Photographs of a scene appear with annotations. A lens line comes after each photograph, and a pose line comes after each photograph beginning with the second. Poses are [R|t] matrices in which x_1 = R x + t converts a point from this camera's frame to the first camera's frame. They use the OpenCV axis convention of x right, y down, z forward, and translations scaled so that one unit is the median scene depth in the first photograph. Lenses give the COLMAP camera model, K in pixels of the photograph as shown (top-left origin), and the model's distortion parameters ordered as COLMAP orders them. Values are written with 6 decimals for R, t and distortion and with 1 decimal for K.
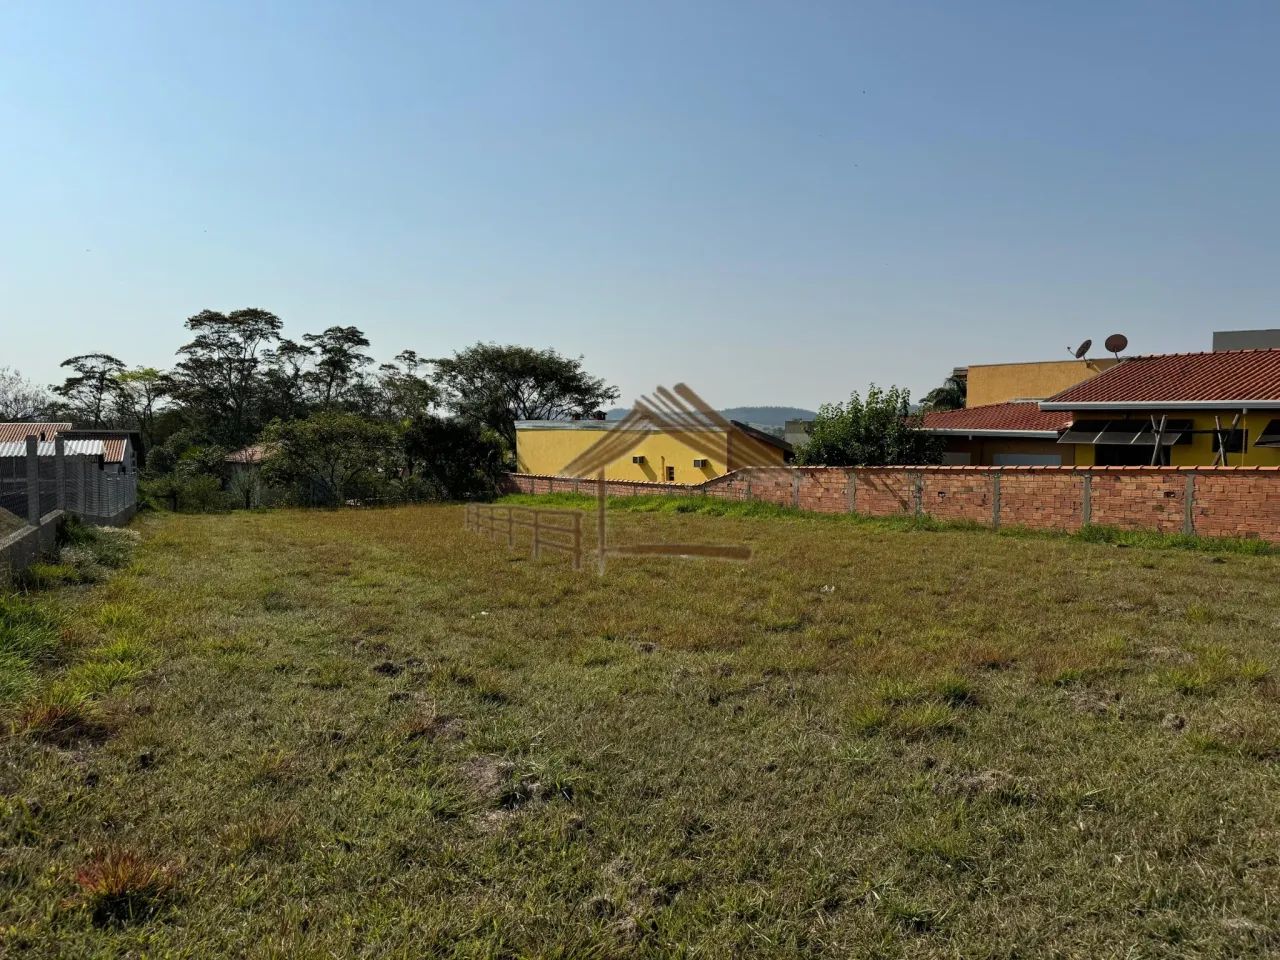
lens RADIAL K [[915.0, 0, 644.1], [0, 915.0, 511.8], [0, 0, 1]] dist [0.060440, -0.085530]
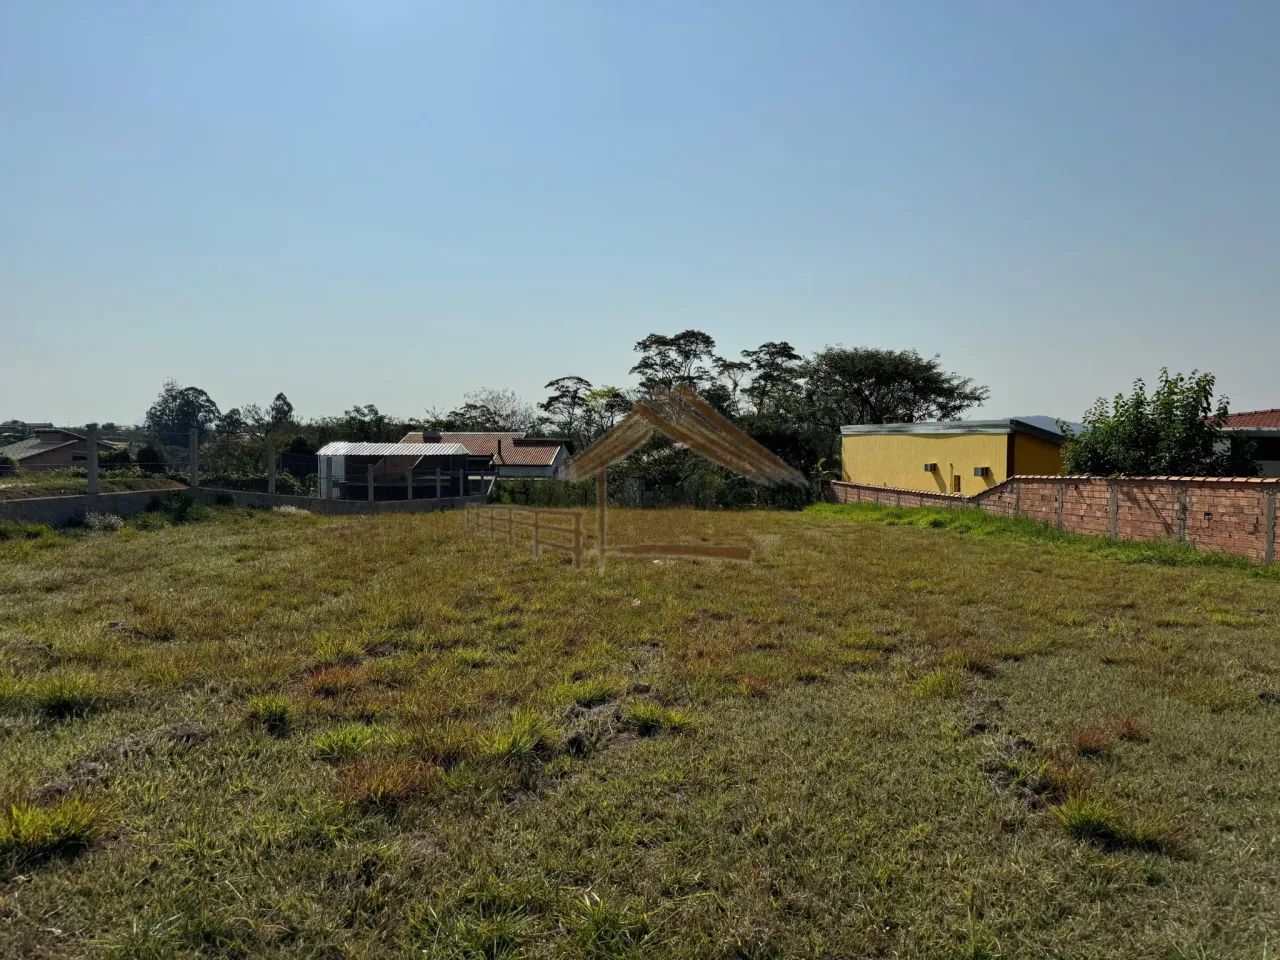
lens RADIAL K [[918.0, 0, 640.8], [0, 918.0, 457.0], [0, 0, 1]] dist [0.132403, -0.164906]
pose [[0.851882, 0.011343, -0.523610, 0.175466], [-0.050142, 0.996939, -0.059982, 0.000863], [0.521327, 0.077353, 0.849844, 0.070502]]
